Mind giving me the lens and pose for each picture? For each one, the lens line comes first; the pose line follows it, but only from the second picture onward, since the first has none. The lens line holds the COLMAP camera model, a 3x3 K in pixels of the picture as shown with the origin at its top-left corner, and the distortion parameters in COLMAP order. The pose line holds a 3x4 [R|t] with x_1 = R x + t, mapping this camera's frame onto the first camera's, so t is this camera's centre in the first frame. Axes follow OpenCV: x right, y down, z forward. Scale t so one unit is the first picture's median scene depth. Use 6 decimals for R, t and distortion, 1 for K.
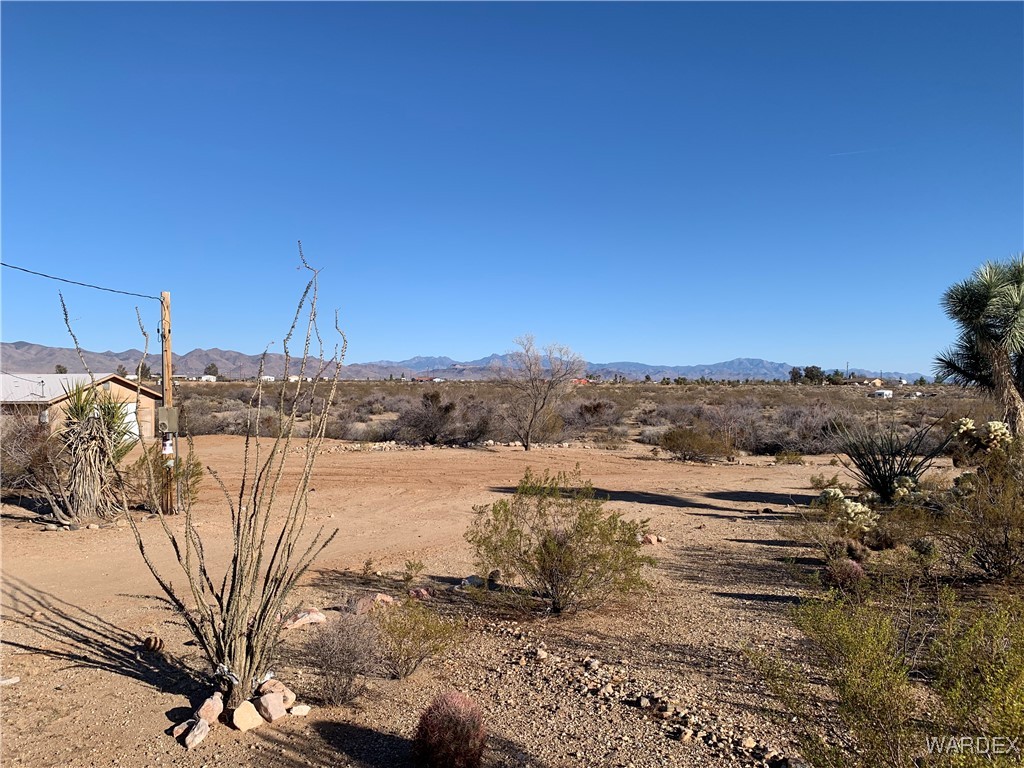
lens RADIAL K [[792.8, 0, 508.6], [0, 792.8, 384.0], [0, 0, 1]] dist [0.049845, -0.059183]
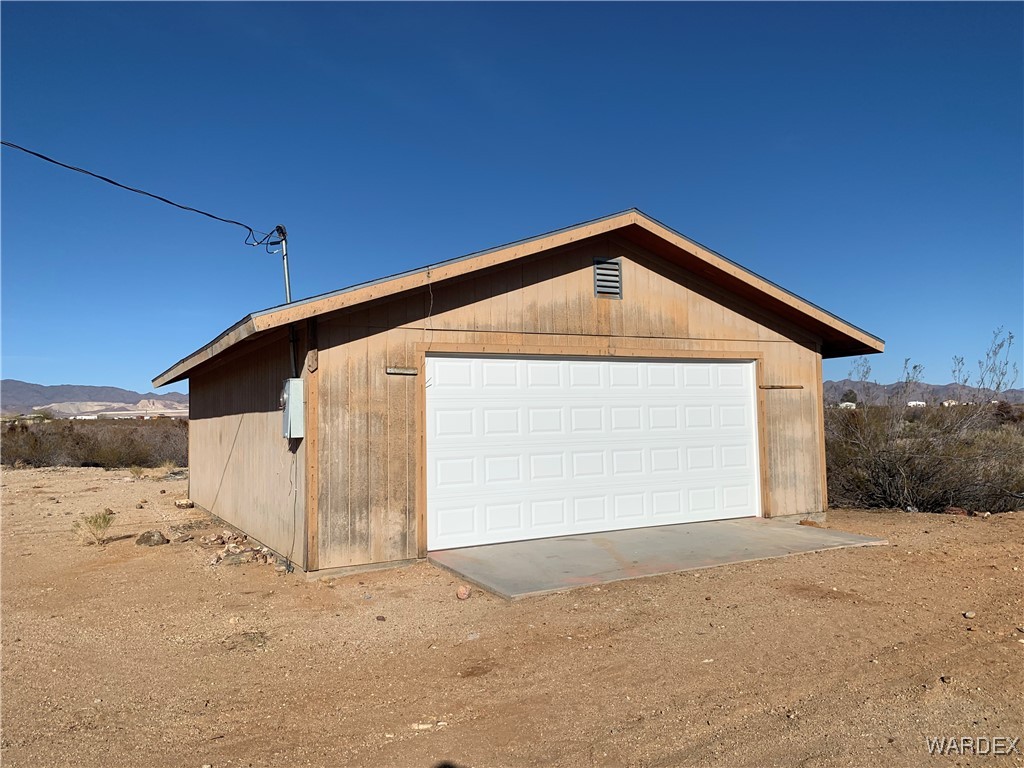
lens RADIAL K [[792.8, 0, 516.9], [0, 792.8, 381.5], [0, 0, 1]] dist [0.049845, -0.059183]
pose [[0.735852, -0.046126, -0.675569, -0.154857], [0.016685, 0.998609, -0.050008, 0.016836], [0.676937, 0.025527, 0.735599, 0.339533]]
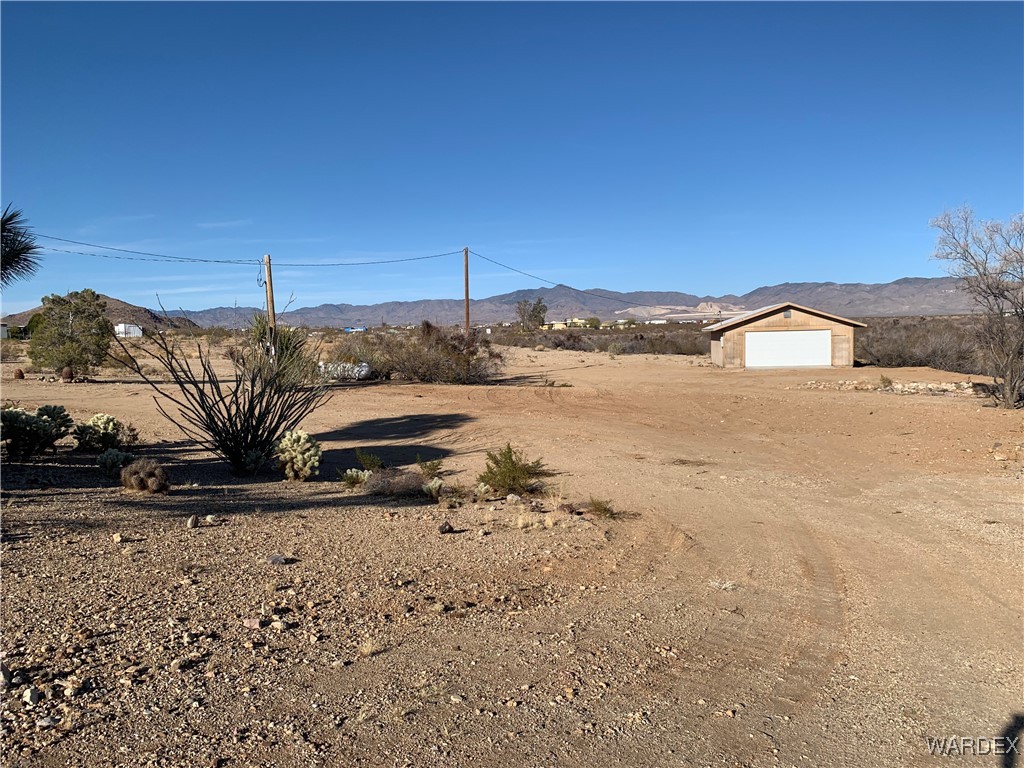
lens RADIAL K [[792.8, 0, 520.0], [0, 792.8, 388.3], [0, 0, 1]] dist [0.049845, -0.059183]
pose [[0.164570, 0.066109, -0.984148, 0.198953], [0.018726, 0.997362, 0.070128, 0.008023], [0.986188, -0.029970, 0.162898, 0.196197]]
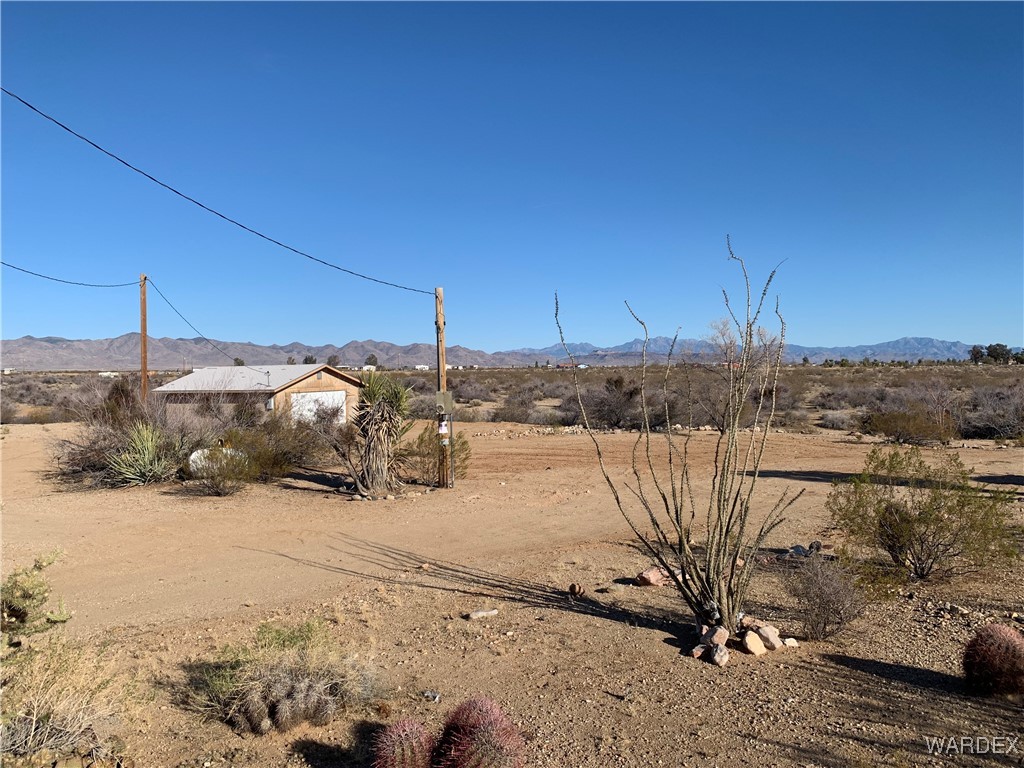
lens RADIAL K [[792.8, 0, 509.5], [0, 792.8, 390.7], [0, 0, 1]] dist [0.049845, -0.059183]
pose [[0.984169, -0.010934, -0.176898, -0.022473], [0.015448, 0.999589, 0.024159, 0.000425], [0.176561, -0.026509, 0.983933, -0.010106]]
